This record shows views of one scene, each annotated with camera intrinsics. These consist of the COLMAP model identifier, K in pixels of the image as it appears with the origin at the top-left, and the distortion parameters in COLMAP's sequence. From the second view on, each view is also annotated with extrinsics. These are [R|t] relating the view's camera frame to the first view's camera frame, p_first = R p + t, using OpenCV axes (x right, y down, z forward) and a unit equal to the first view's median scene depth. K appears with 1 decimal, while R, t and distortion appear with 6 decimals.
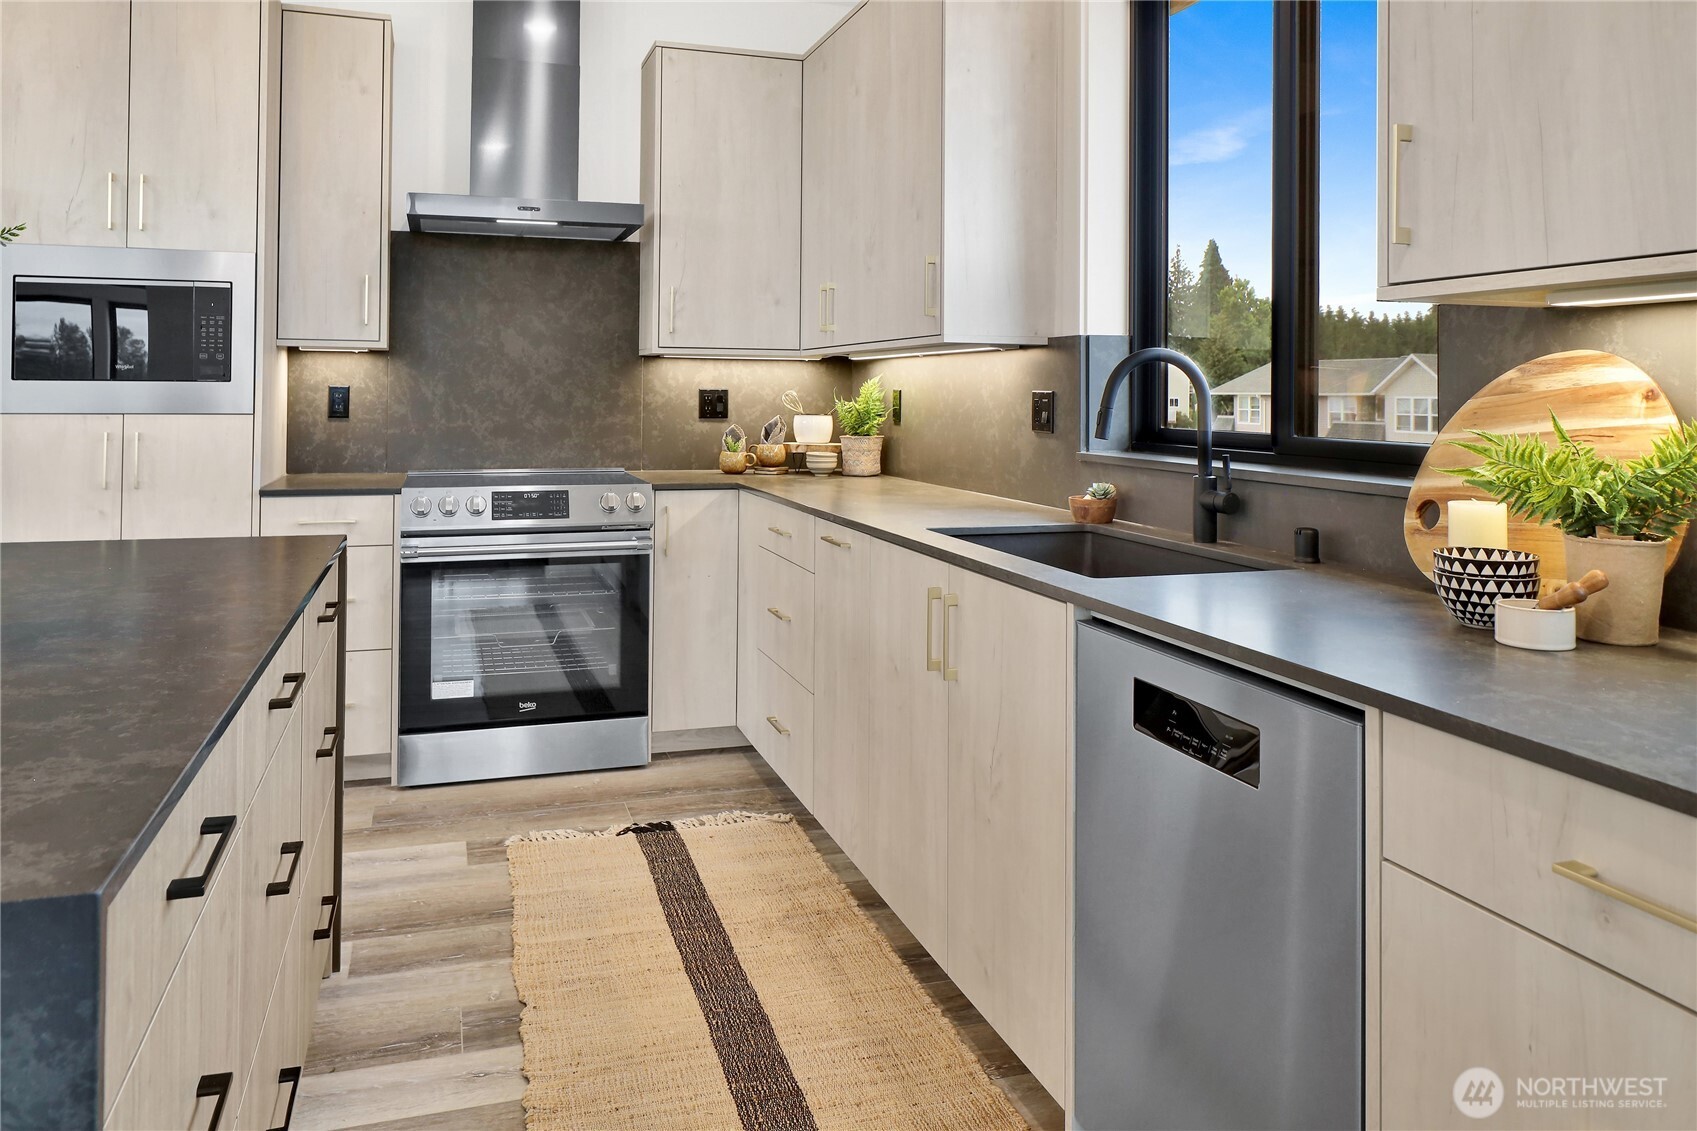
lens RADIAL K [[1201.5, 0, 791.7], [0, 1201.5, 375.2], [0, 0, 1]] dist [0.005054, -0.003557]
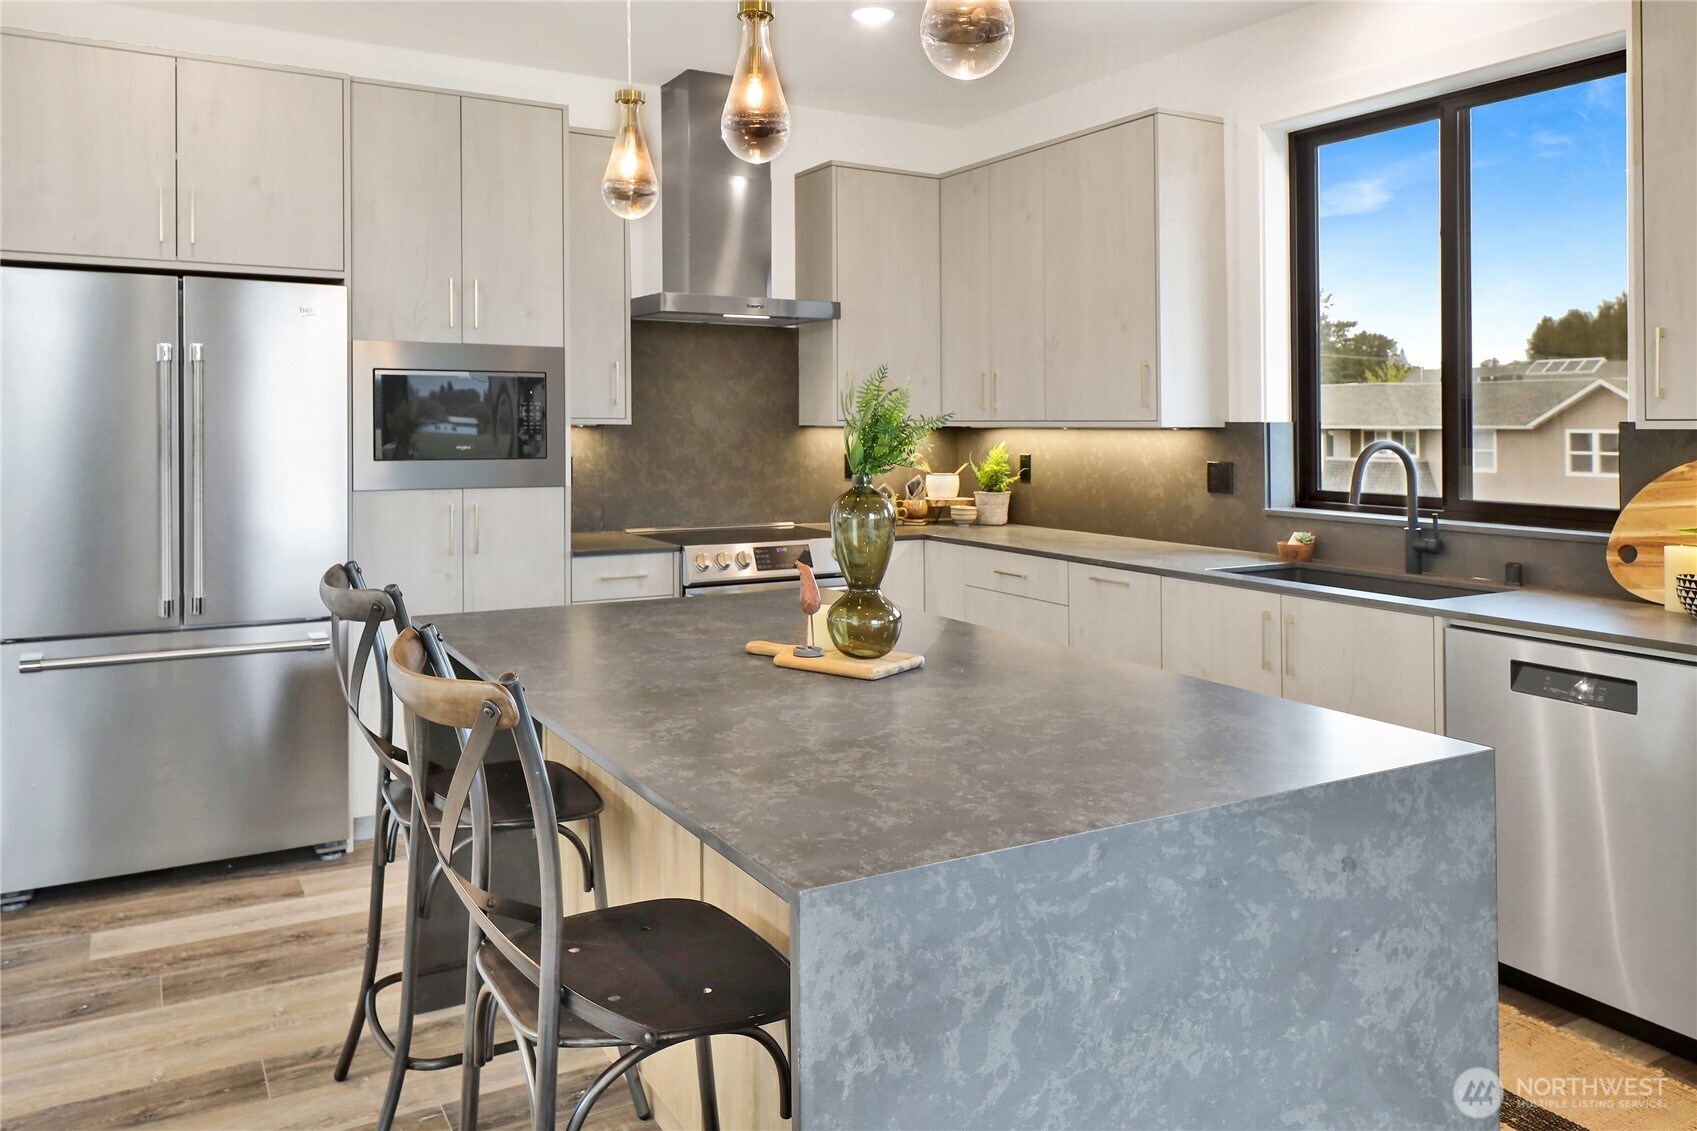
lens RADIAL K [[1201.5, 0, 821.9], [0, 1201.5, 416.3], [0, 0, 1]] dist [0.005054, -0.003557]
pose [[0.978661, -0.003755, 0.205447, -0.366157], [0.002321, 0.999971, 0.007221, -0.035694], [-0.205468, -0.006590, 0.978642, -0.154833]]
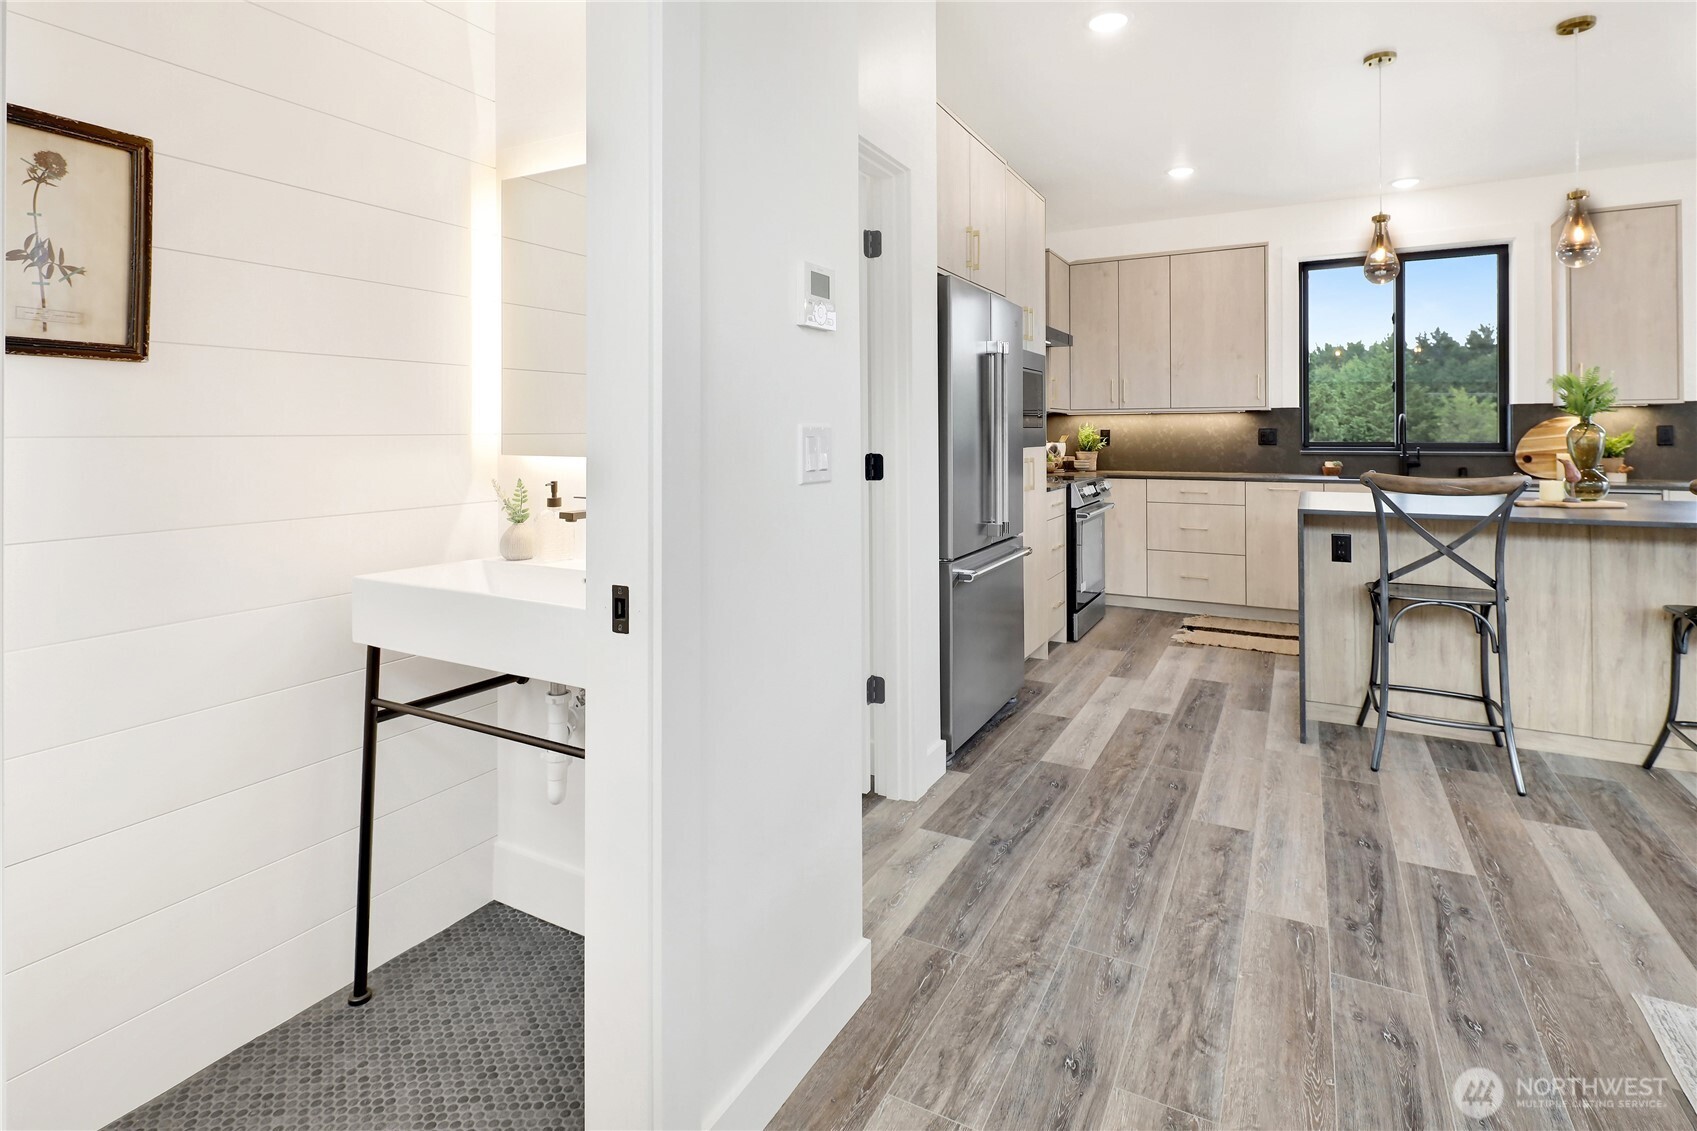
lens RADIAL K [[864.0, 0, 813.8], [0, 864.0, 428.8], [0, 0, 1]] dist [-0.002896, -0.000898]
pose [[0.723697, -0.008856, 0.690061, -1.314122], [0.001523, 0.999936, 0.011236, -0.006429], [-0.690116, -0.007081, 0.723664, 0.250147]]
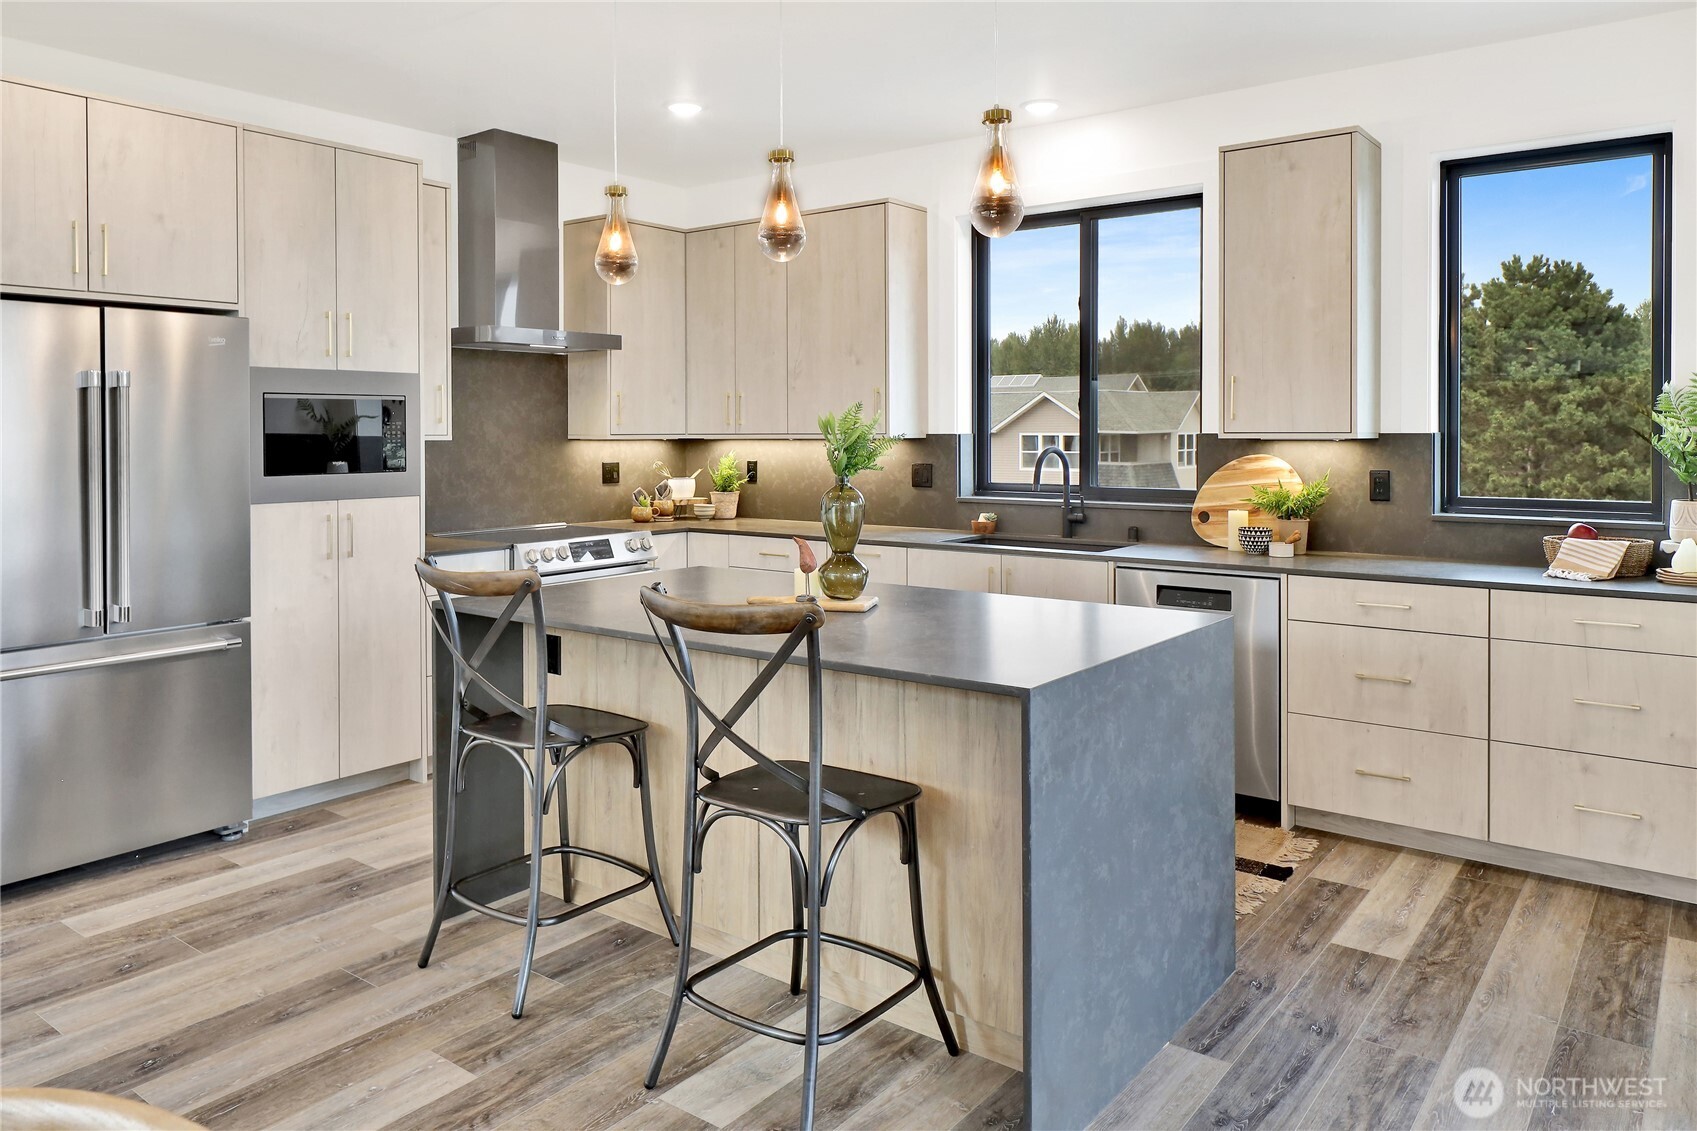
lens RADIAL K [[1201.5, 0, 785.1], [0, 1201.5, 446.6], [0, 0, 1]] dist [0.005054, -0.003557]
pose [[0.825495, -0.019265, 0.564081, -0.718169], [0.003321, 0.999566, 0.029278, -0.048745], [-0.564400, -0.022295, 0.825200, -0.265570]]
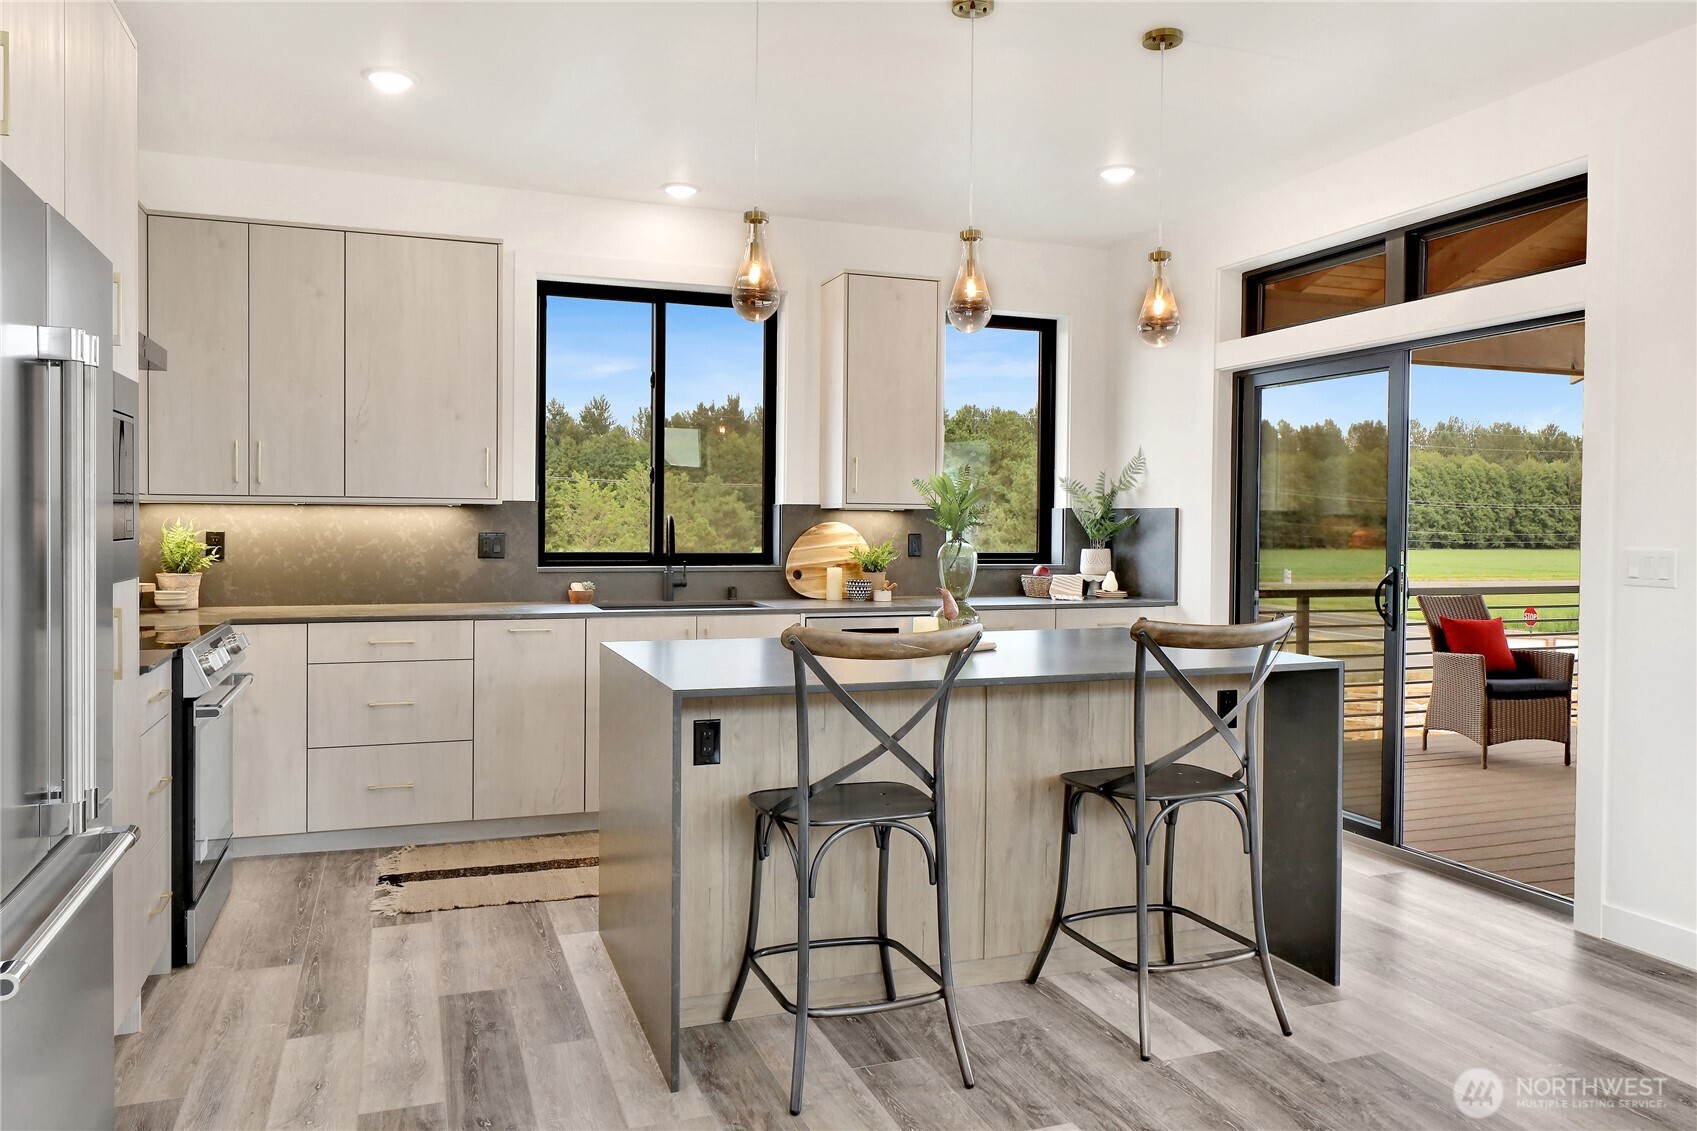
lens RADIAL K [[1201.5, 0, 861.9], [0, 1201.5, 539.4], [0, 0, 1]] dist [0.005054, -0.003557]
pose [[-0.071266, -0.023589, 0.997178, -1.092983], [-0.022019, 0.999514, 0.022070, -0.018959], [-0.997214, -0.020384, -0.071750, 0.457340]]
